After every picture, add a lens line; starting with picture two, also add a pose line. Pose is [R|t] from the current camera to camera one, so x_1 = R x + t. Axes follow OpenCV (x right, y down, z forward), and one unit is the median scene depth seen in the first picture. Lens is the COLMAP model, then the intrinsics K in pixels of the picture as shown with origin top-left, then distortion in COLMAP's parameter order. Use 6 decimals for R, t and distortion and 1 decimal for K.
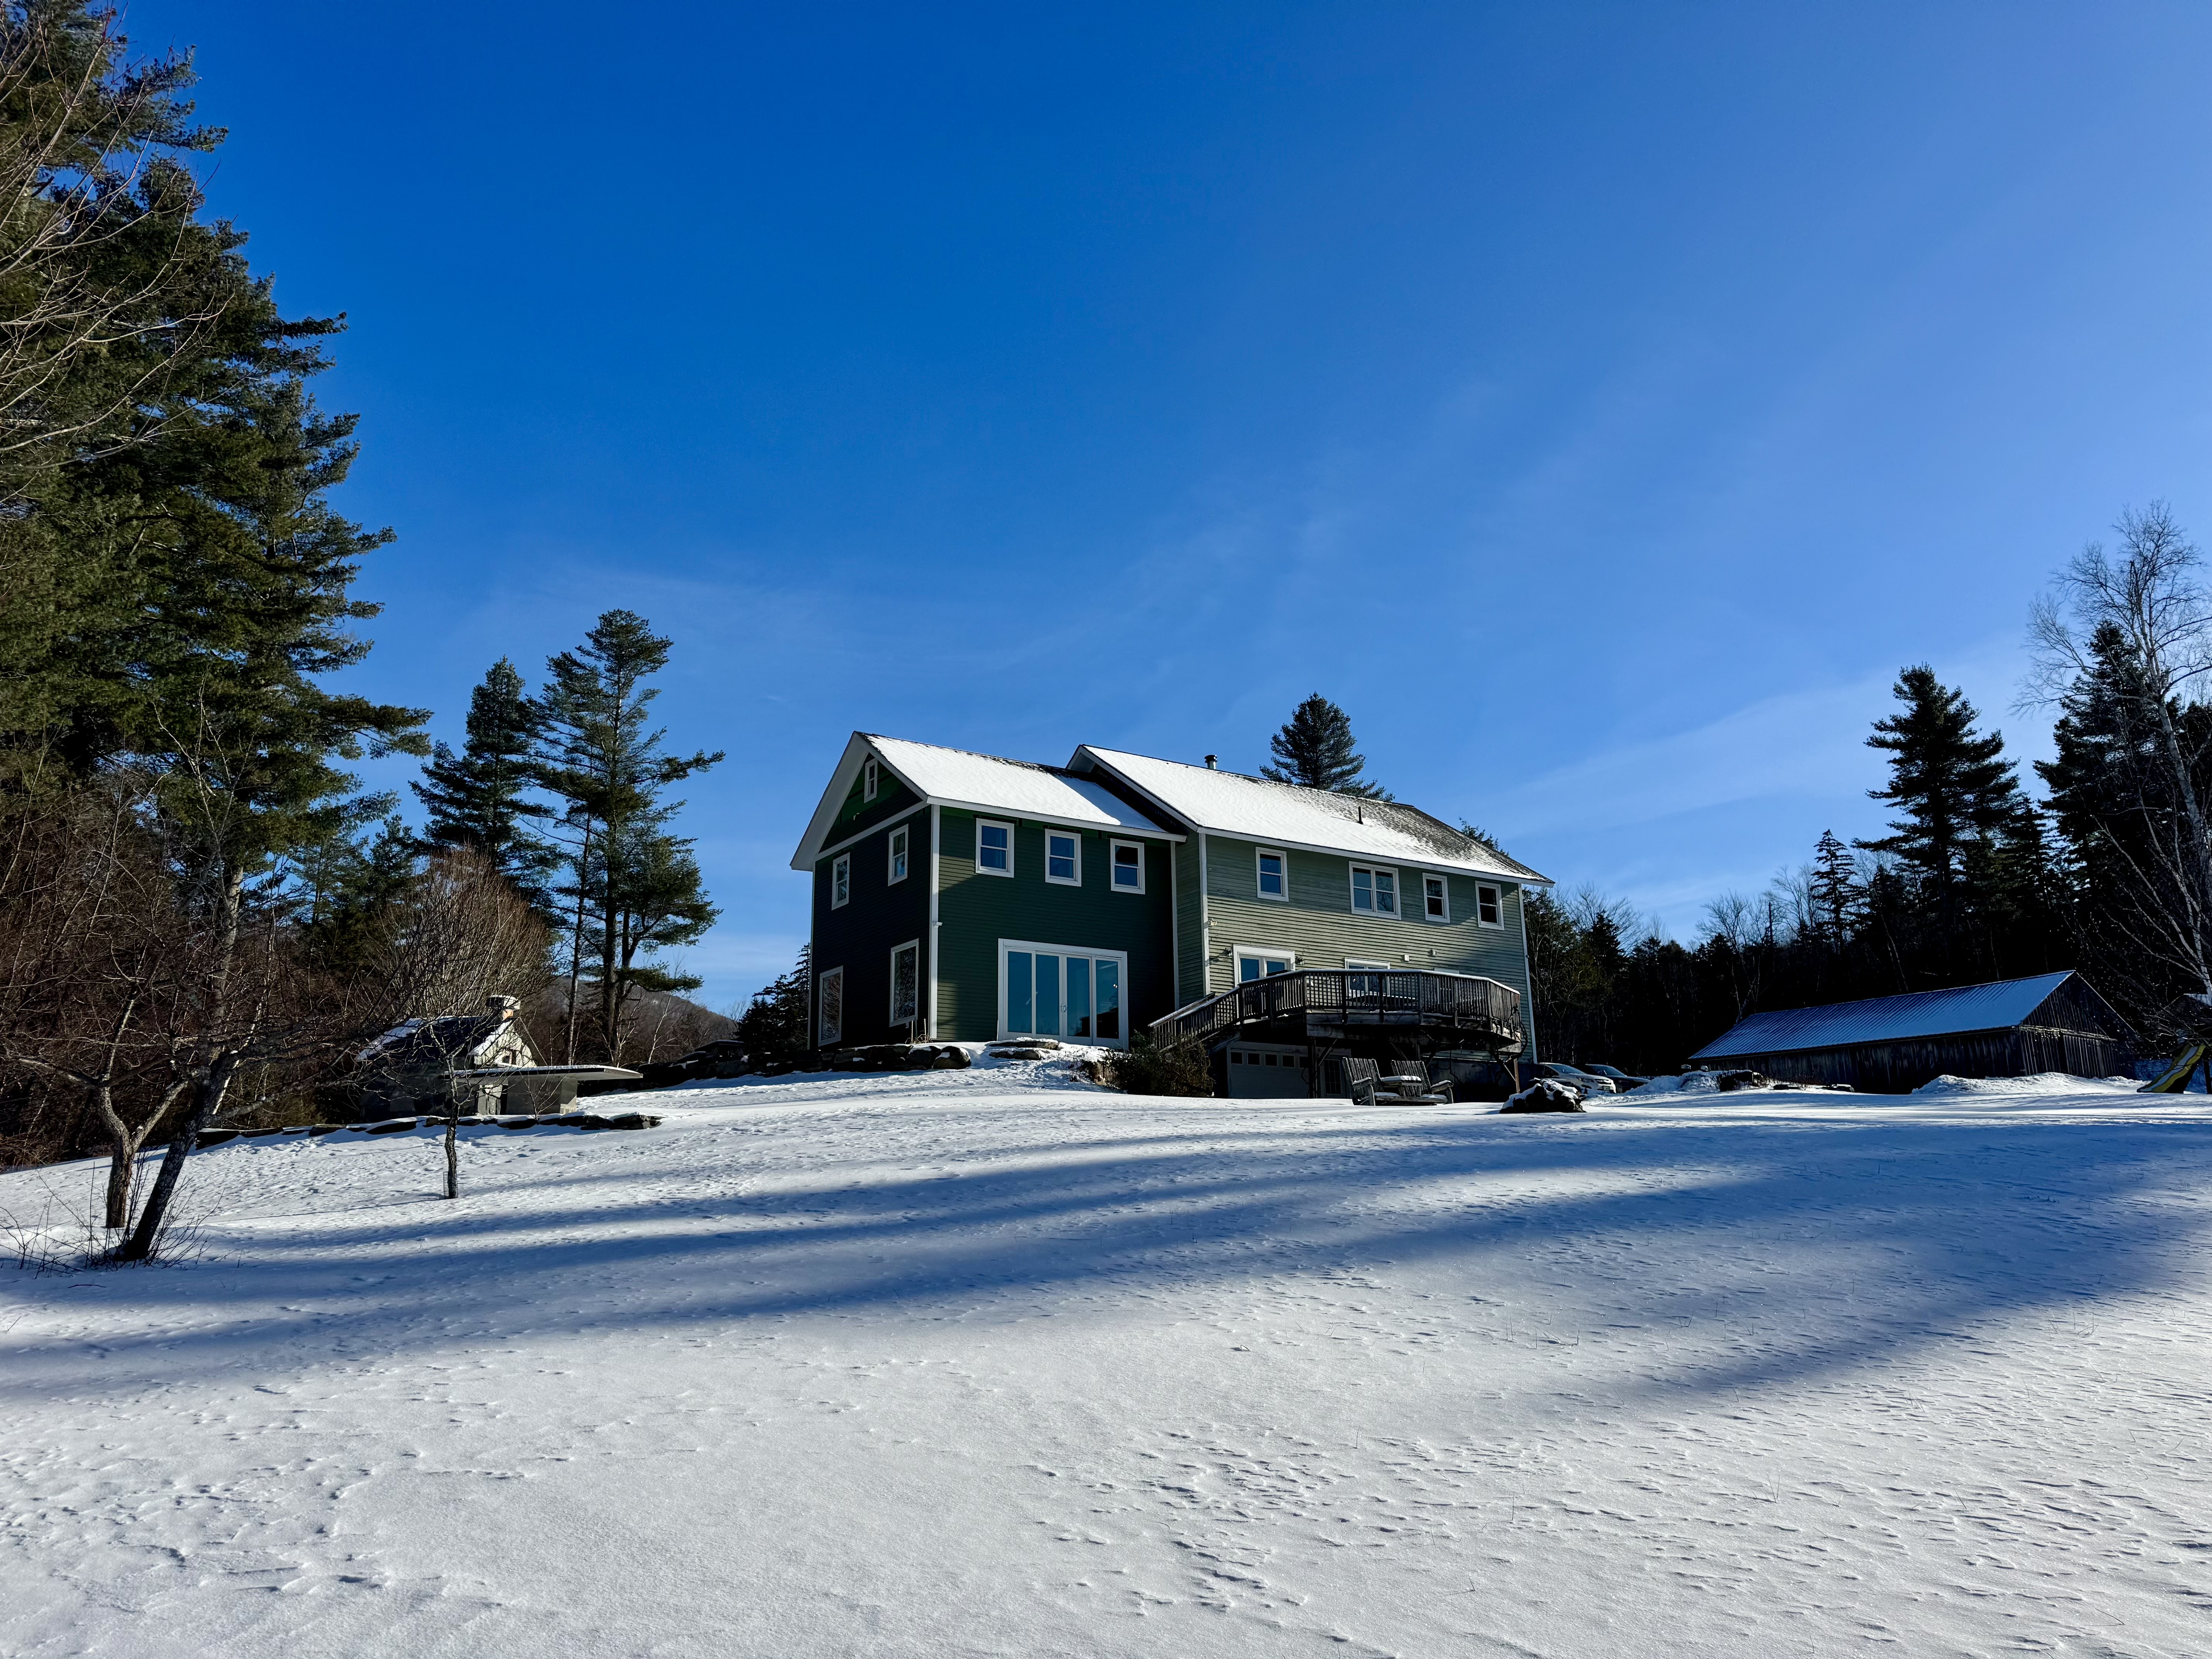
lens RADIAL K [[1549.4, 0, 1102.4], [0, 1549.4, 849.6], [0, 0, 1]] dist [-0.005844, -0.002253]
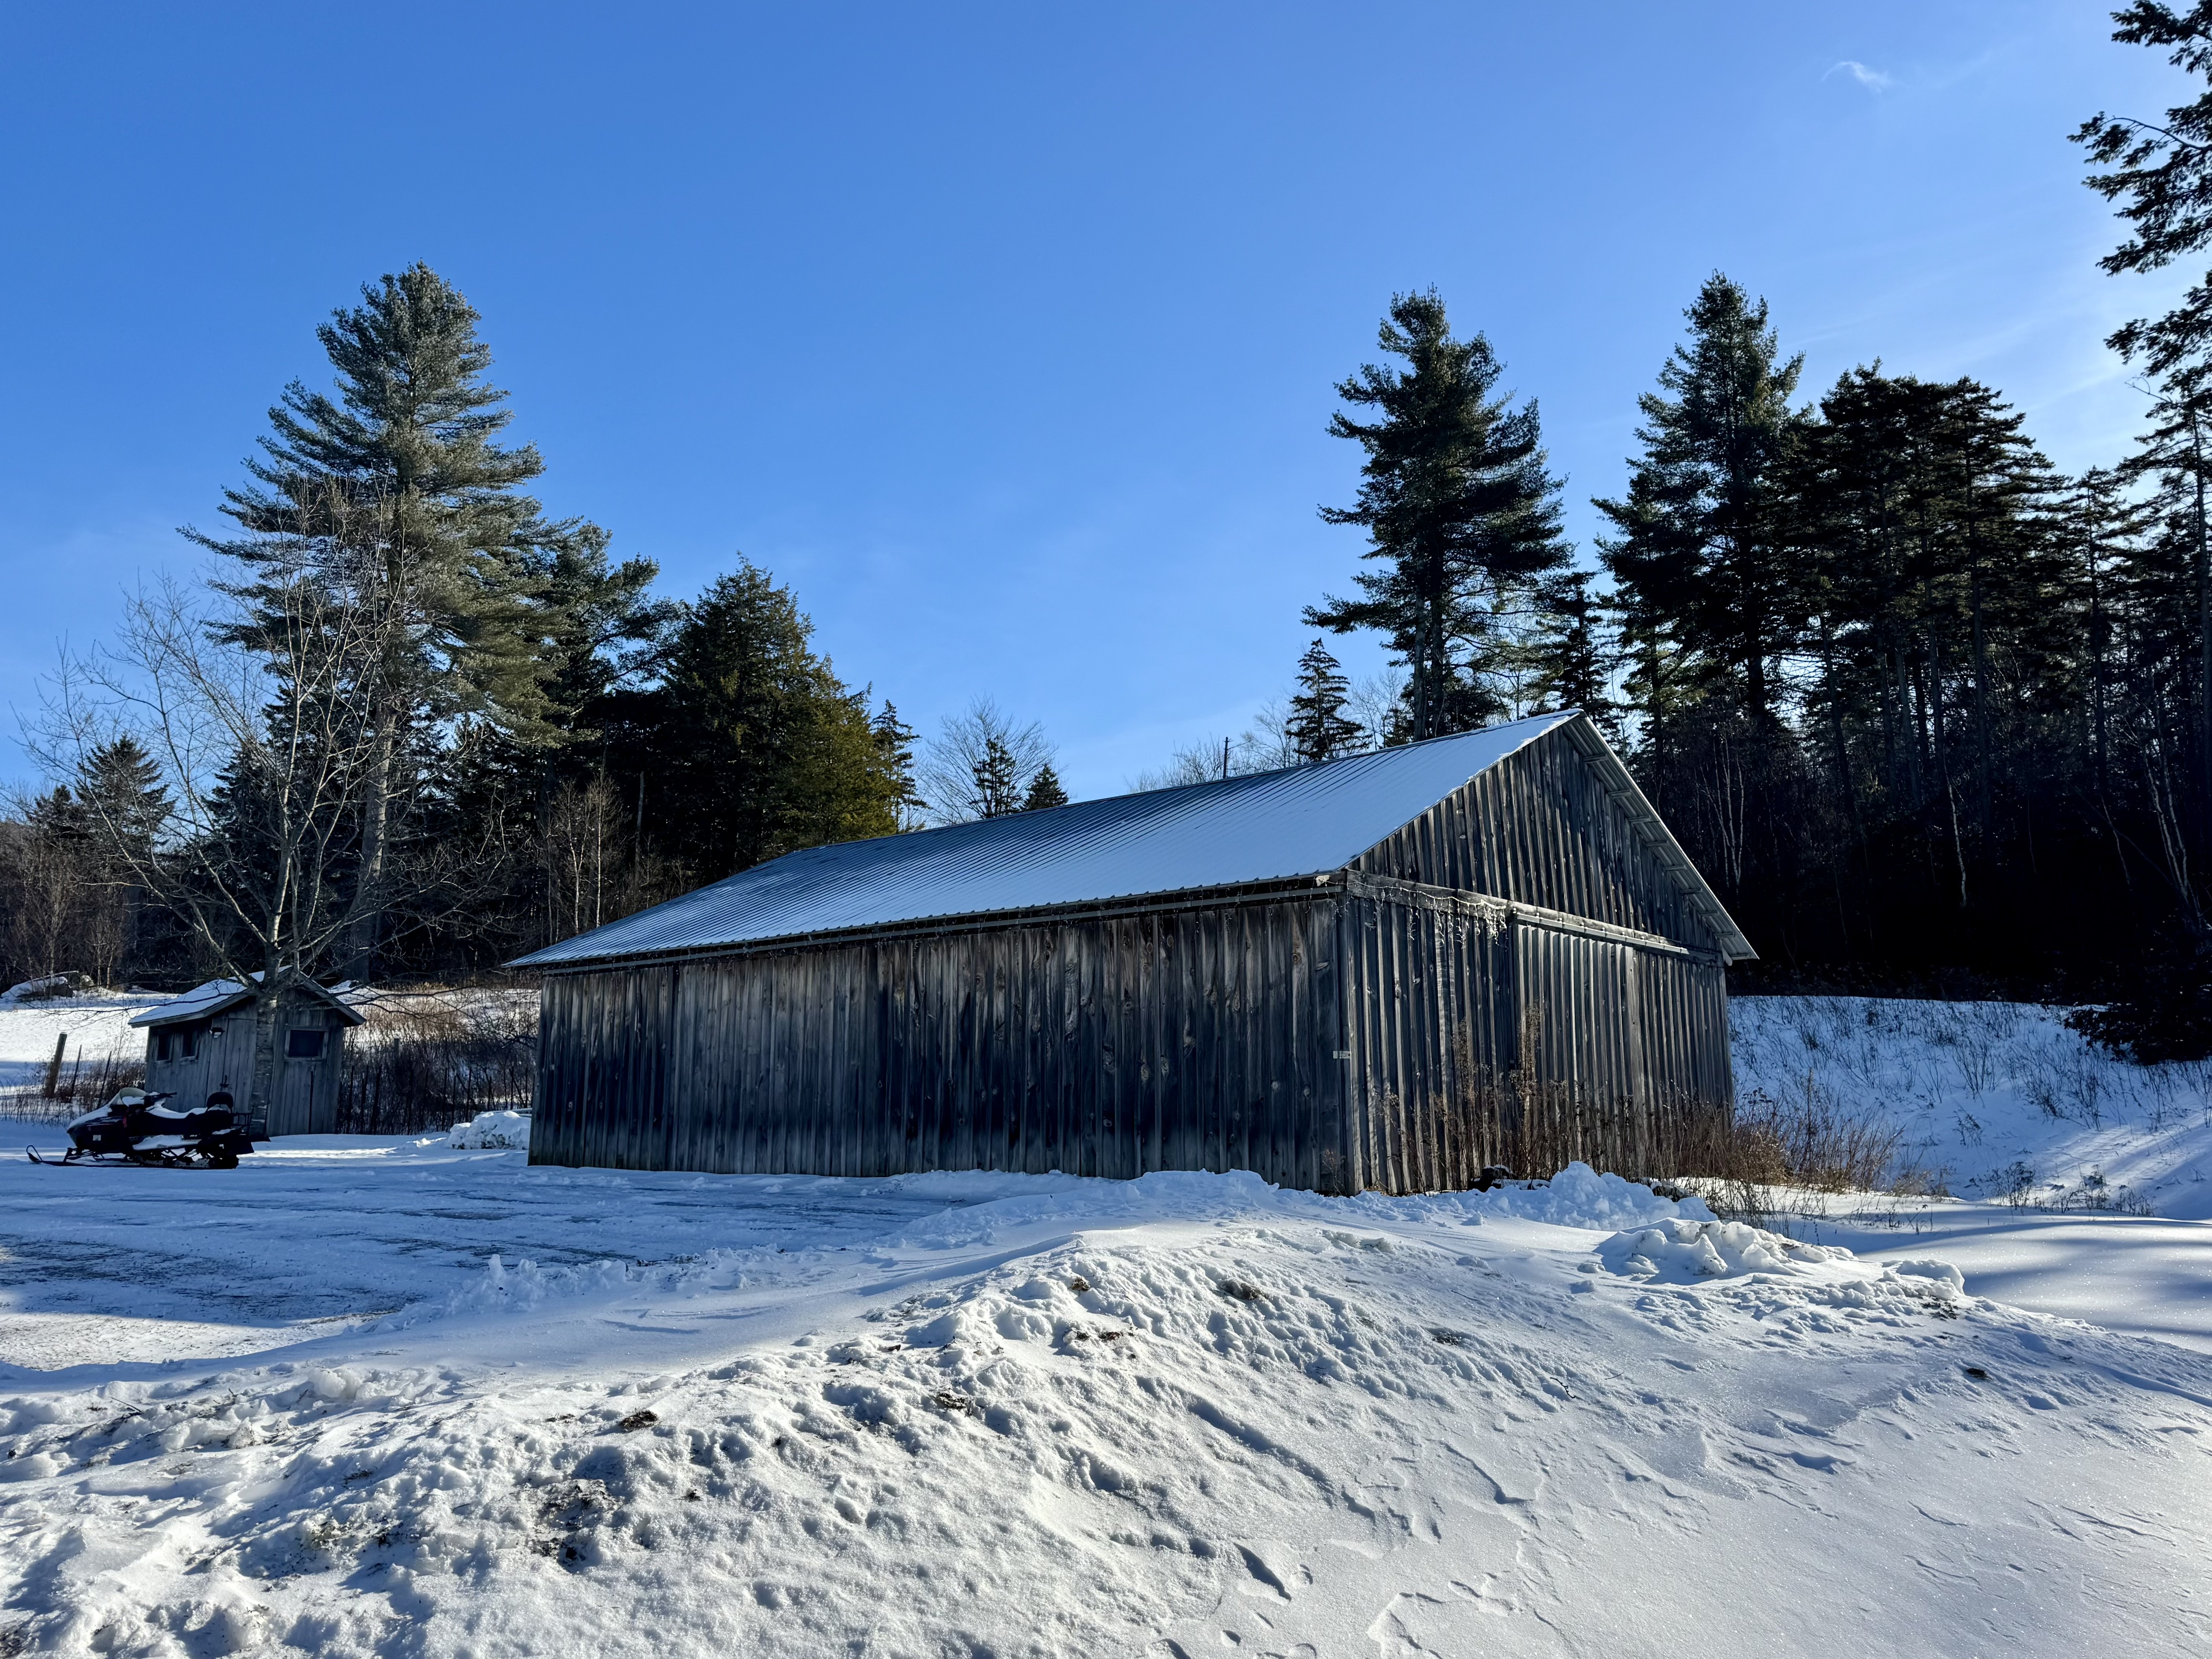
lens RADIAL K [[1617.7, 0, 1109.9], [0, 1617.7, 823.6], [0, 0, 1]] dist [-0.001689, -0.004079]
pose [[0.967665, 0.063839, 0.244025, 0.282253], [-0.077904, 0.995785, 0.048416, 0.055045], [-0.239906, -0.065861, 0.968559, 0.436065]]
